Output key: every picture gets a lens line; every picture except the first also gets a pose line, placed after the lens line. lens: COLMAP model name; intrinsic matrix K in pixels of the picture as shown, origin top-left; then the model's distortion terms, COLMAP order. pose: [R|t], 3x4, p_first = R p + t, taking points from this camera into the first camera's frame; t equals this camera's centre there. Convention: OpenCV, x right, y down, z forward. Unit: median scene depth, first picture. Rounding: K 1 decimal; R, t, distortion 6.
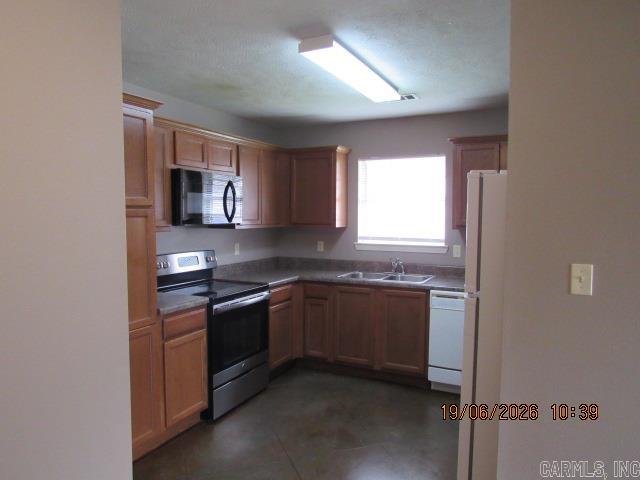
lens RADIAL K [[460.2, 0, 320.0], [0, 460.2, 240.0], [0, 0, 1]] dist [-0.006906, -0.004924]
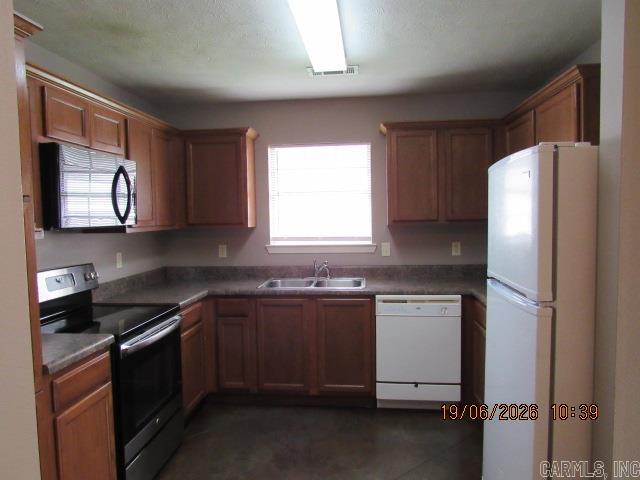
lens RADIAL K [[460.2, 0, 320.0], [0, 460.2, 240.0], [0, 0, 1]] dist [-0.006906, -0.004924]
pose [[0.936818, -0.039363, 0.347596, -0.144511], [0.040343, 0.999176, 0.004422, -0.003618], [-0.347483, 0.009881, 0.937634, 0.199821]]
